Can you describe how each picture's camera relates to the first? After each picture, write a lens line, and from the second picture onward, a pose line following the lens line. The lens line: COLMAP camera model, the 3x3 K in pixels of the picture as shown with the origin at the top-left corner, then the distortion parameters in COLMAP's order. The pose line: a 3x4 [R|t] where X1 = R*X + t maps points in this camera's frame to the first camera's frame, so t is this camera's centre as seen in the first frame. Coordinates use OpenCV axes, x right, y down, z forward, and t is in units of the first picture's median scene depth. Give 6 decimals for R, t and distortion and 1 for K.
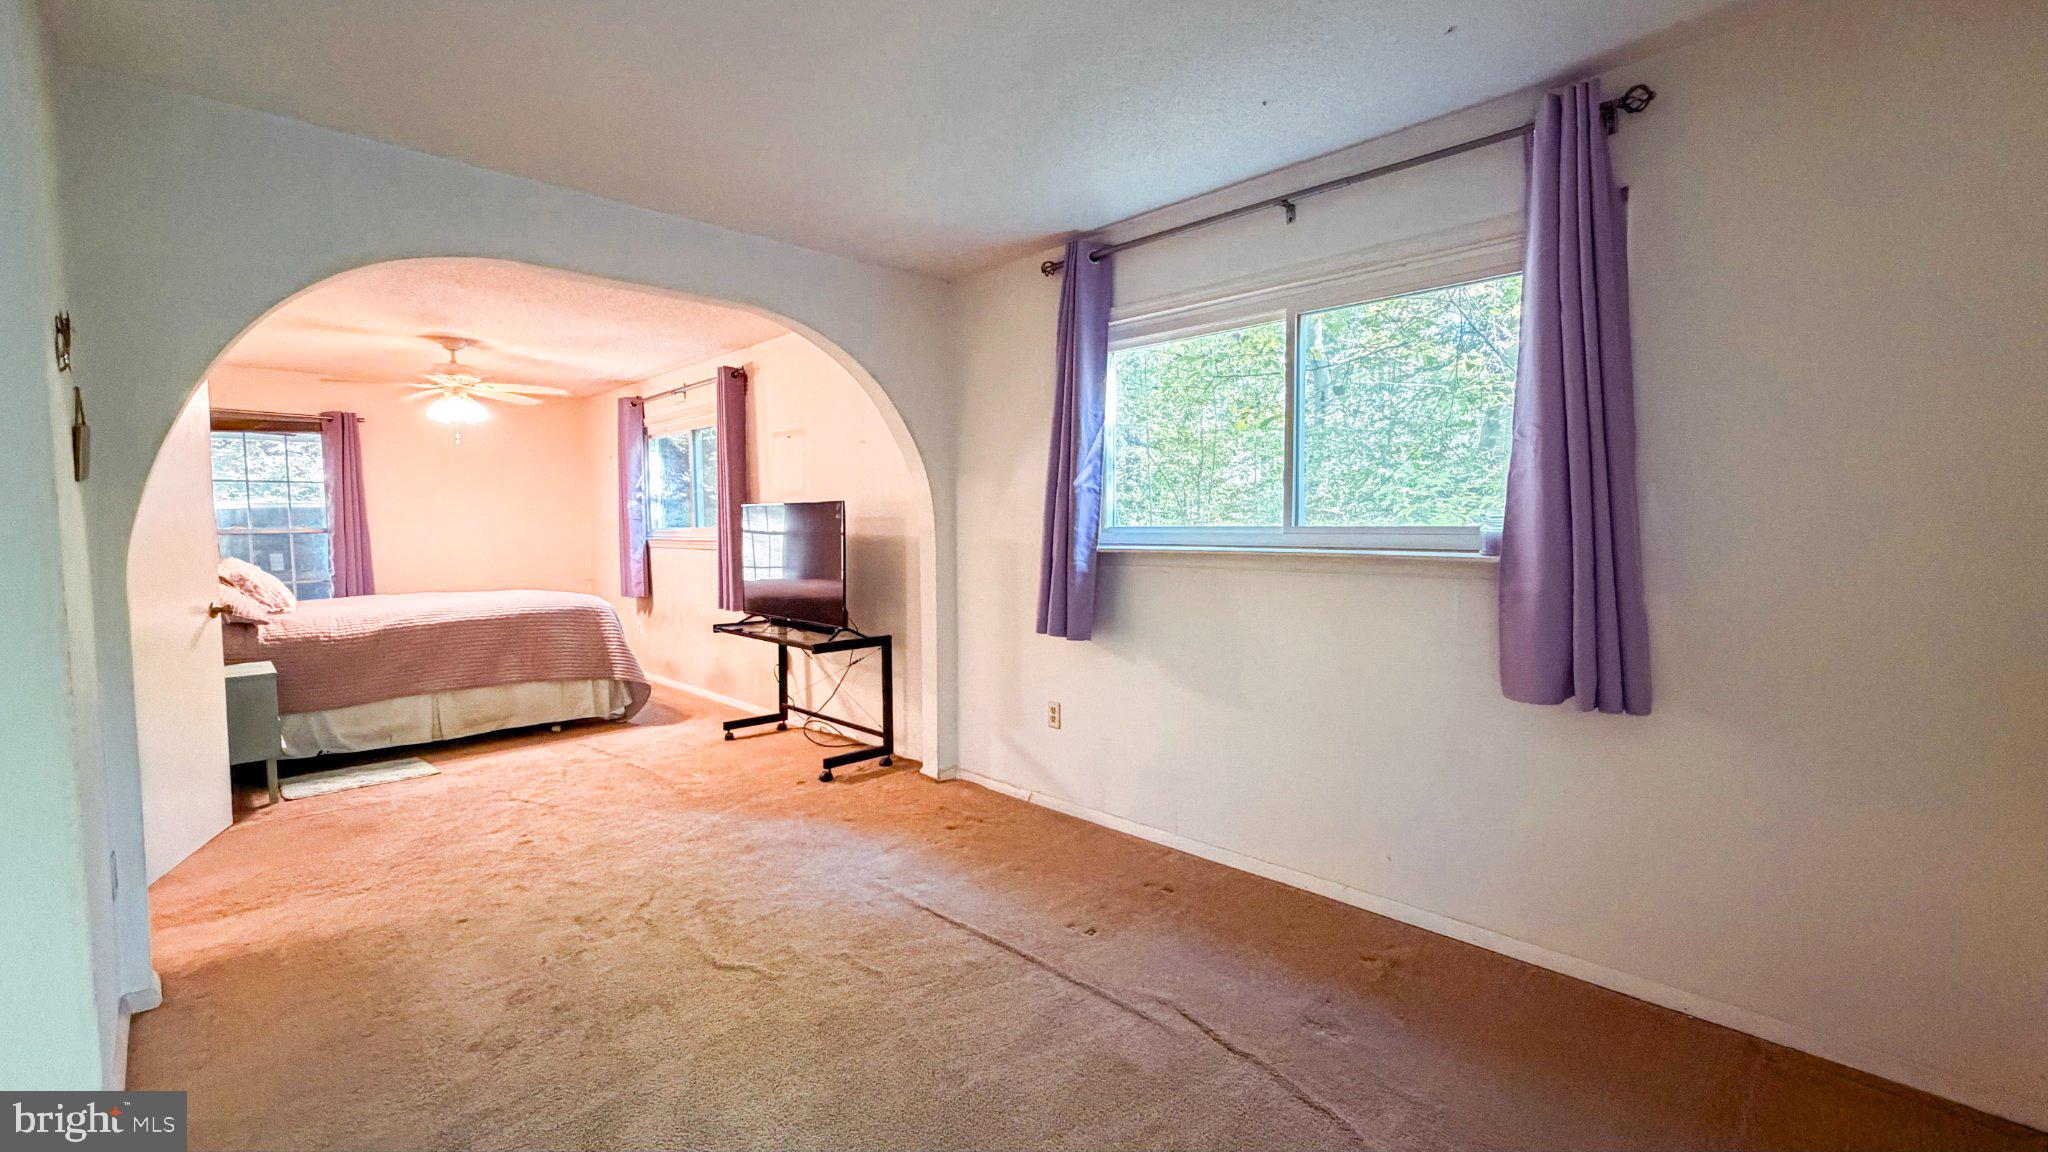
lens RADIAL K [[818.3, 0, 1015.5], [0, 818.3, 570.2], [0, 0, 1]] dist [-0.002223, 0.001247]
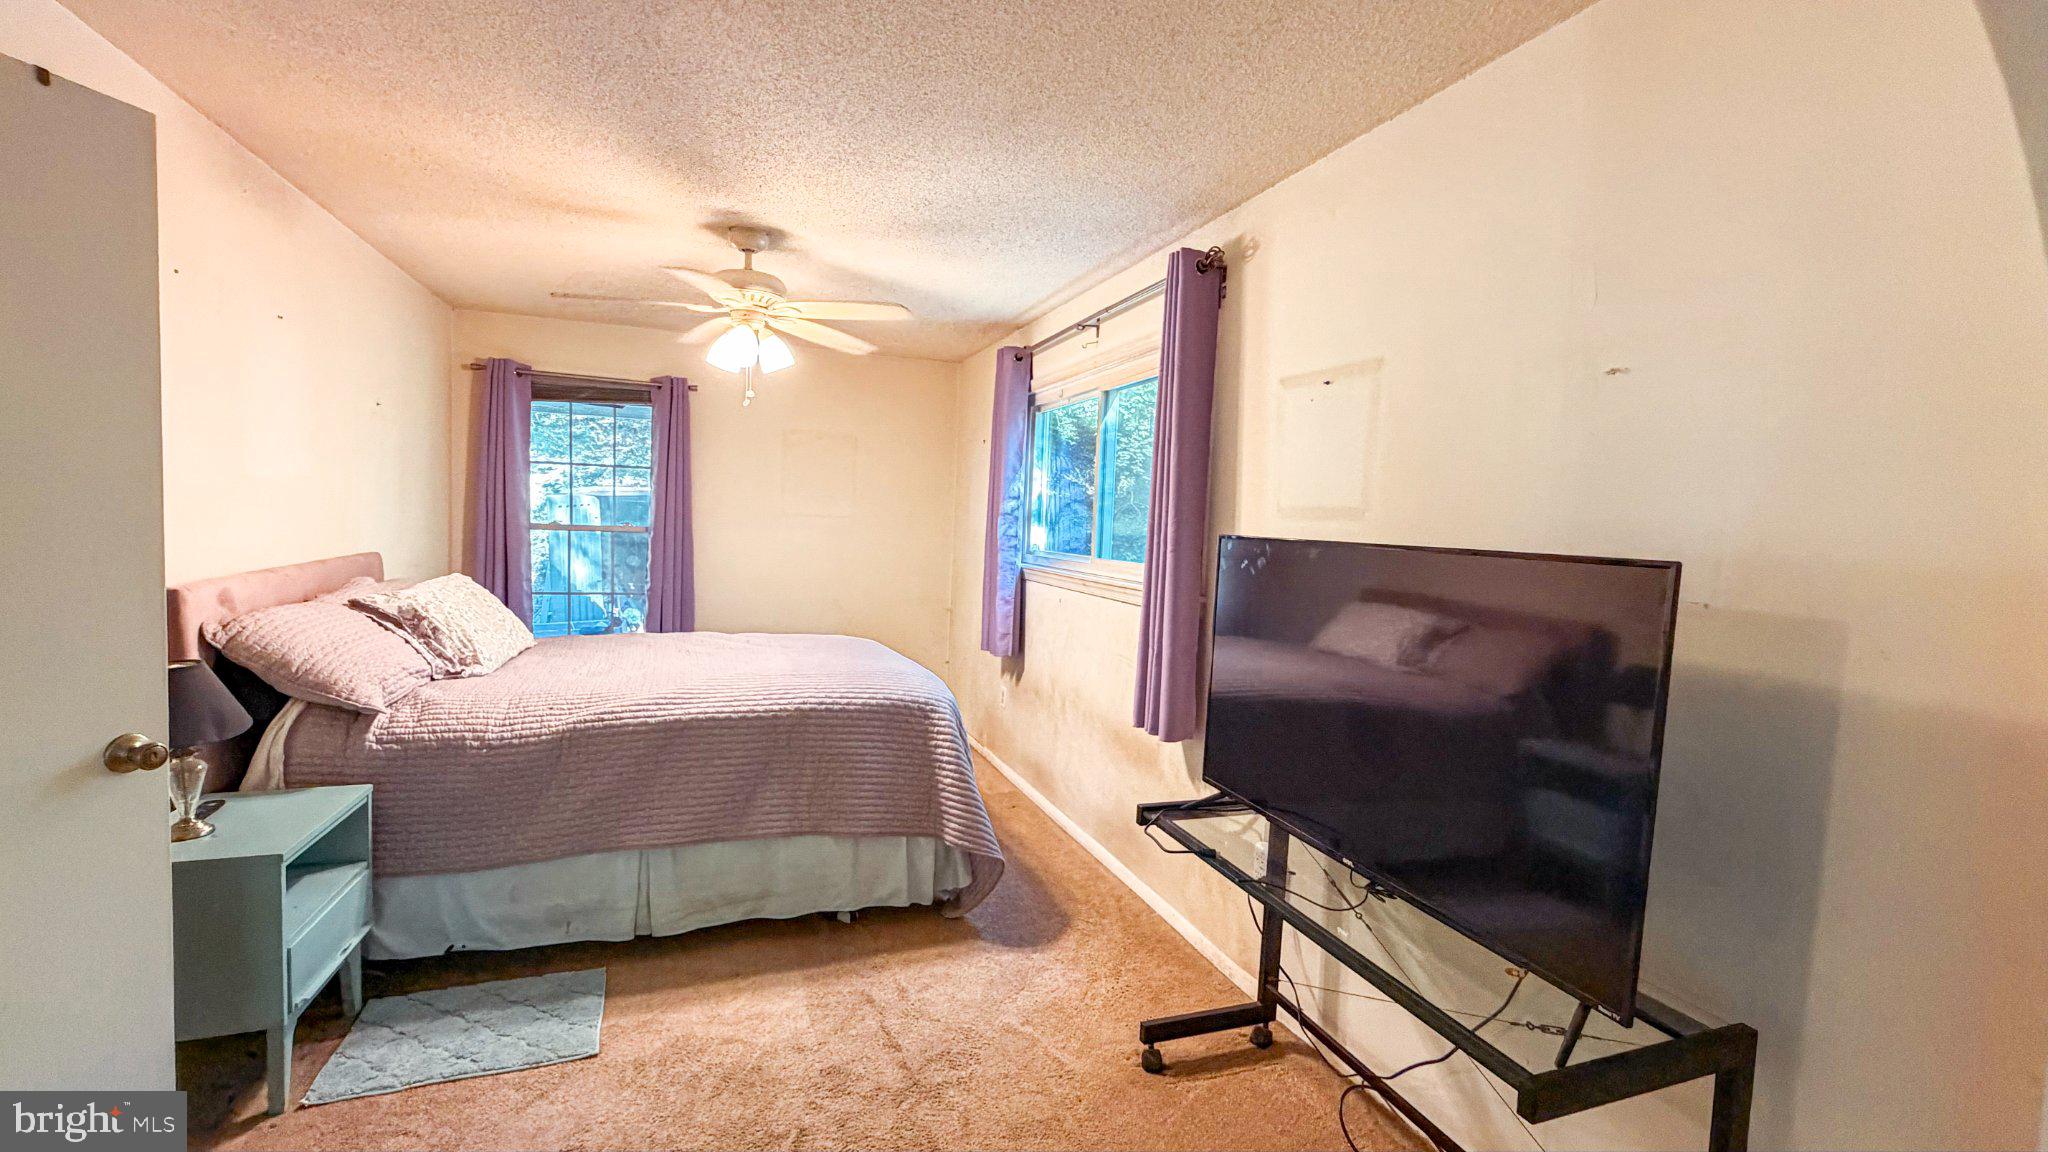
lens RADIAL K [[818.3, 0, 1021.5], [0, 818.3, 575.1], [0, 0, 1]] dist [-0.002223, 0.001247]
pose [[0.905856, 0.073924, -0.417085, -0.235267], [-0.074095, 0.997126, 0.015803, -0.054258], [0.417055, 0.016589, 0.908730, 0.536069]]
